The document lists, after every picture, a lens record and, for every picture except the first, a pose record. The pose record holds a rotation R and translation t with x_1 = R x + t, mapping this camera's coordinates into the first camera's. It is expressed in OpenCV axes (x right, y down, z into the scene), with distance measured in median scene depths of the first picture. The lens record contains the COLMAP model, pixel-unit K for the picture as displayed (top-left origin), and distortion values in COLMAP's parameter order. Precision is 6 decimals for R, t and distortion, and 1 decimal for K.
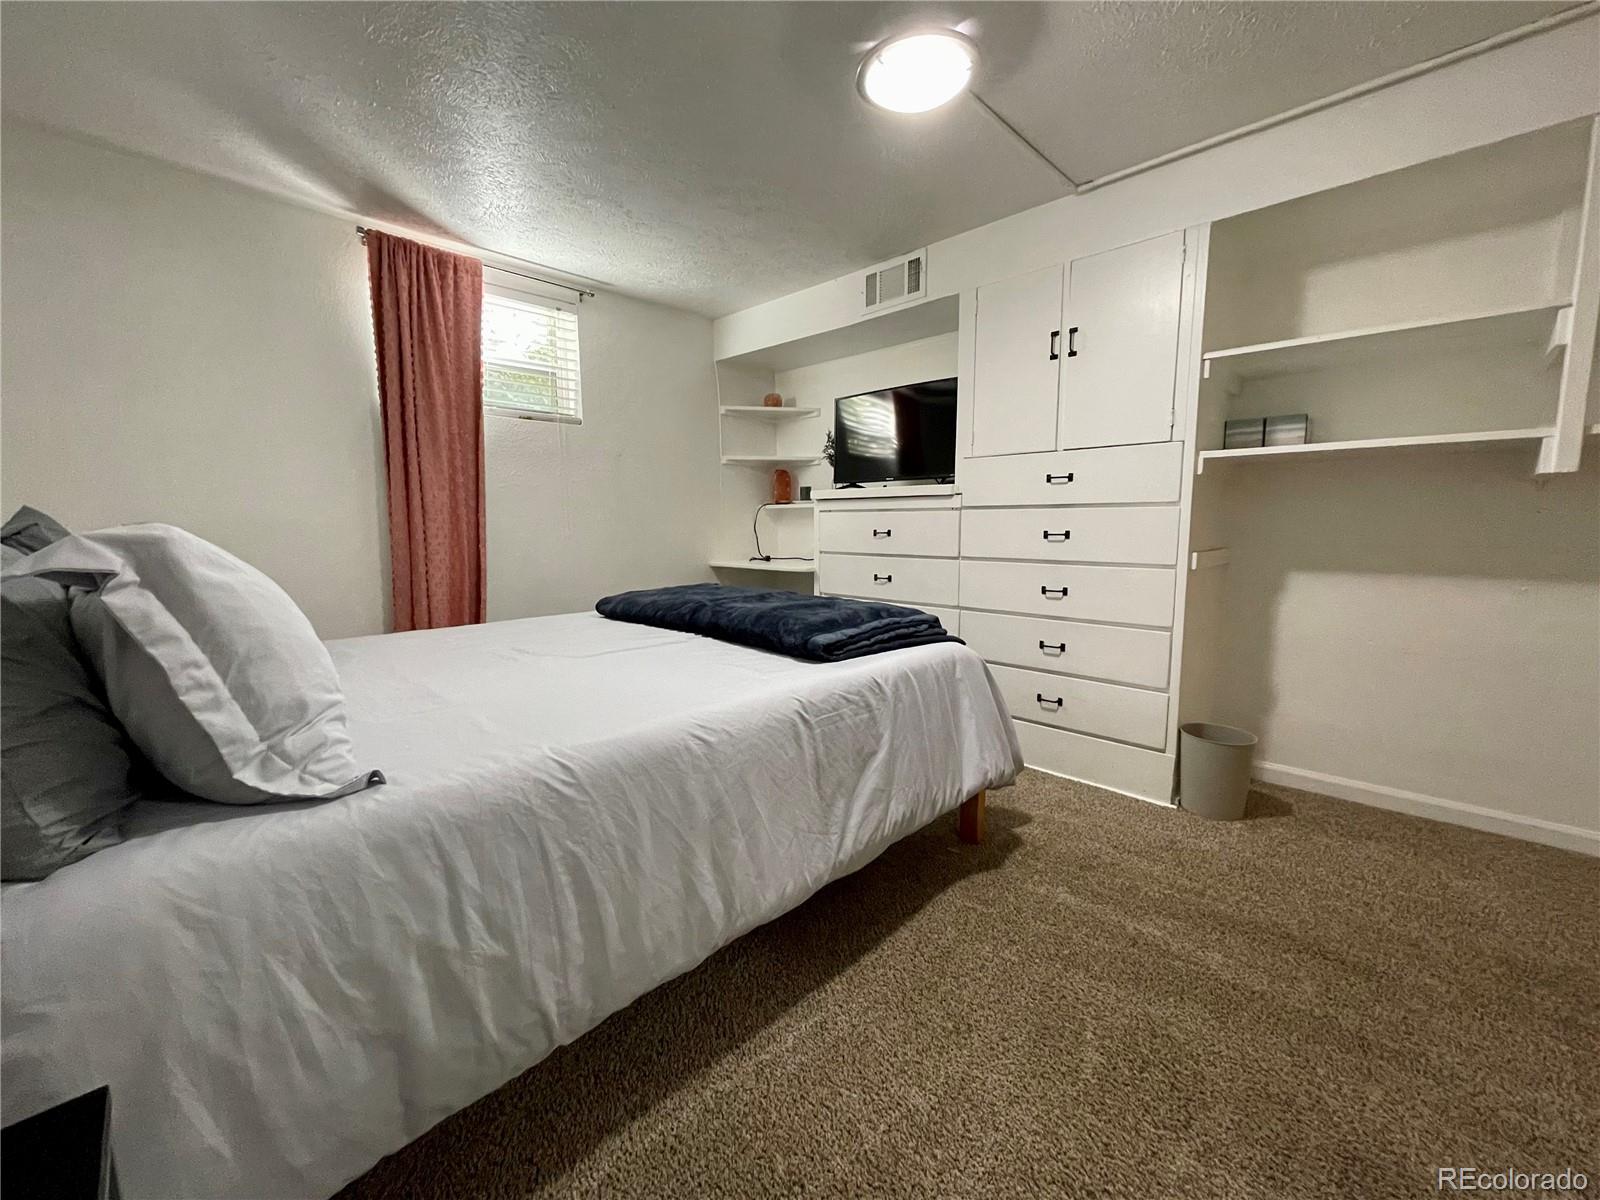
lens RADIAL K [[646.6, 0, 800.0], [0, 646.6, 600.0], [0, 0, 1]] dist [-0.005149, -0.000048]
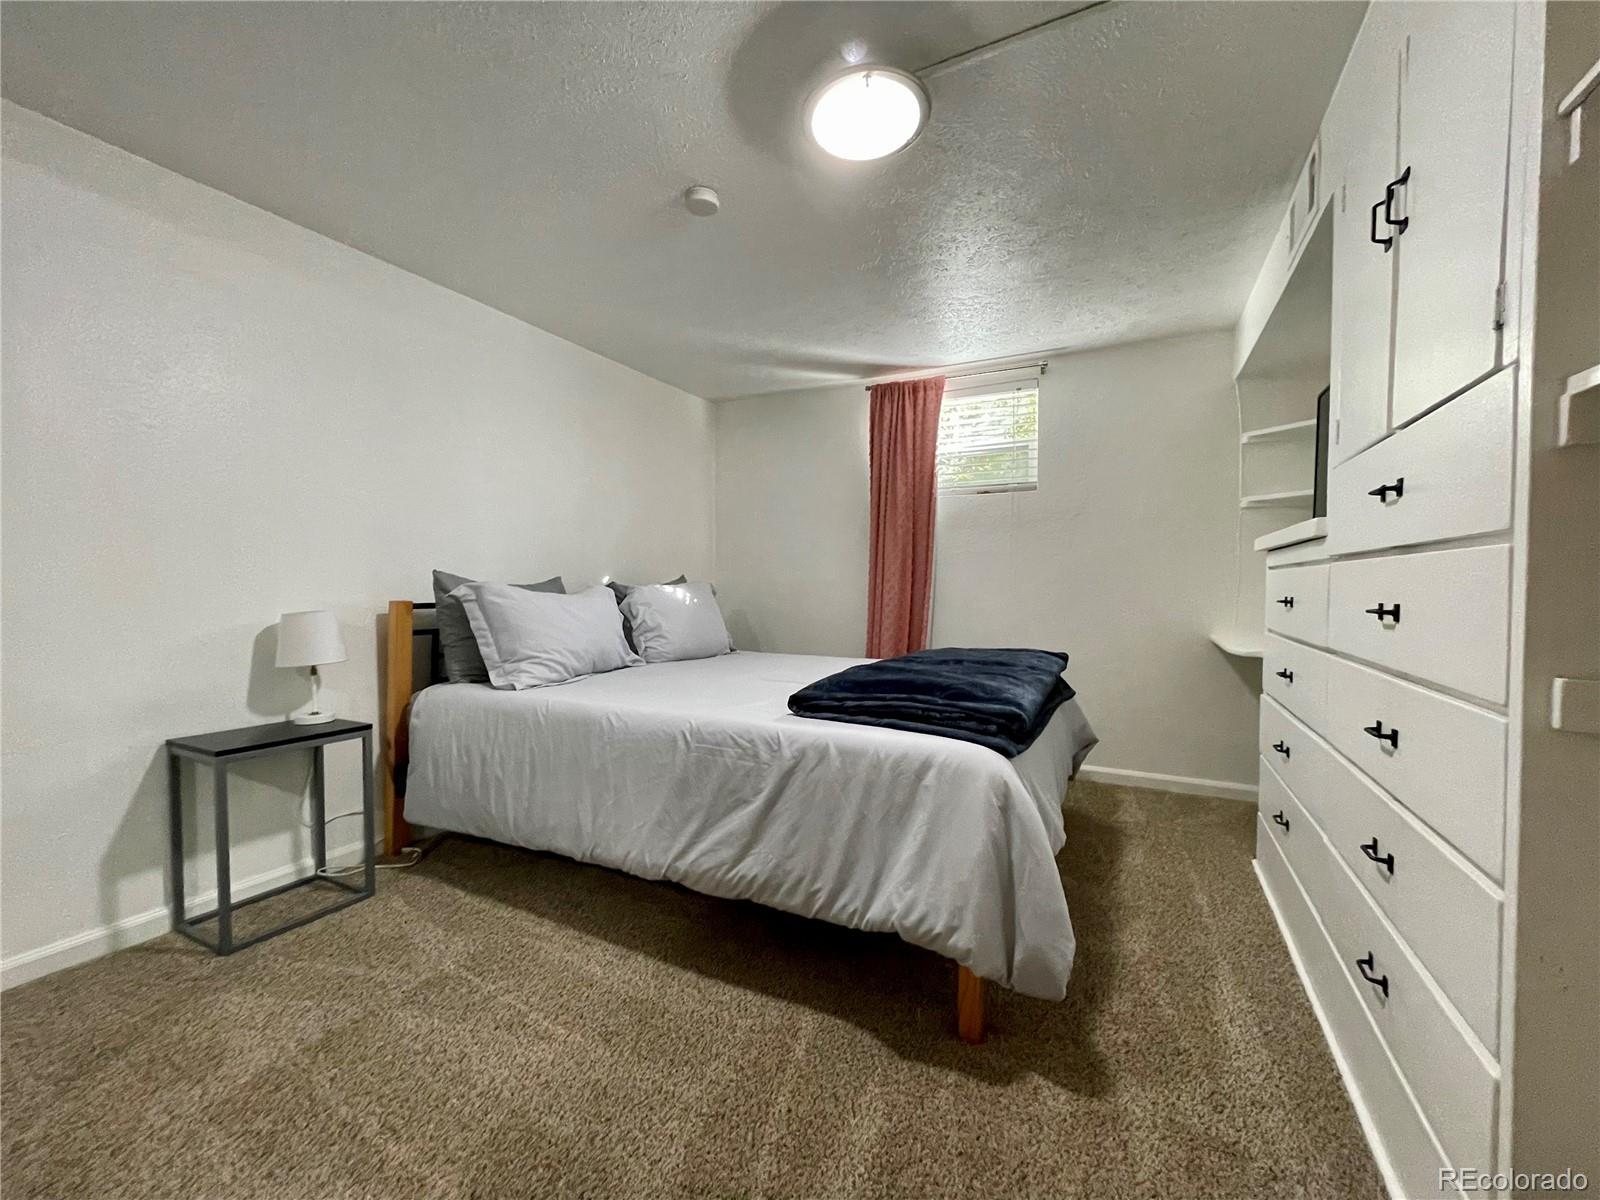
lens RADIAL K [[646.6, 0, 800.0], [0, 646.6, 600.0], [0, 0, 1]] dist [-0.005149, -0.000048]
pose [[0.294305, 0.028026, -0.955301, 0.816420], [-0.118651, 0.992908, -0.007424, -0.064556], [0.948318, 0.115532, 0.295543, 0.531546]]
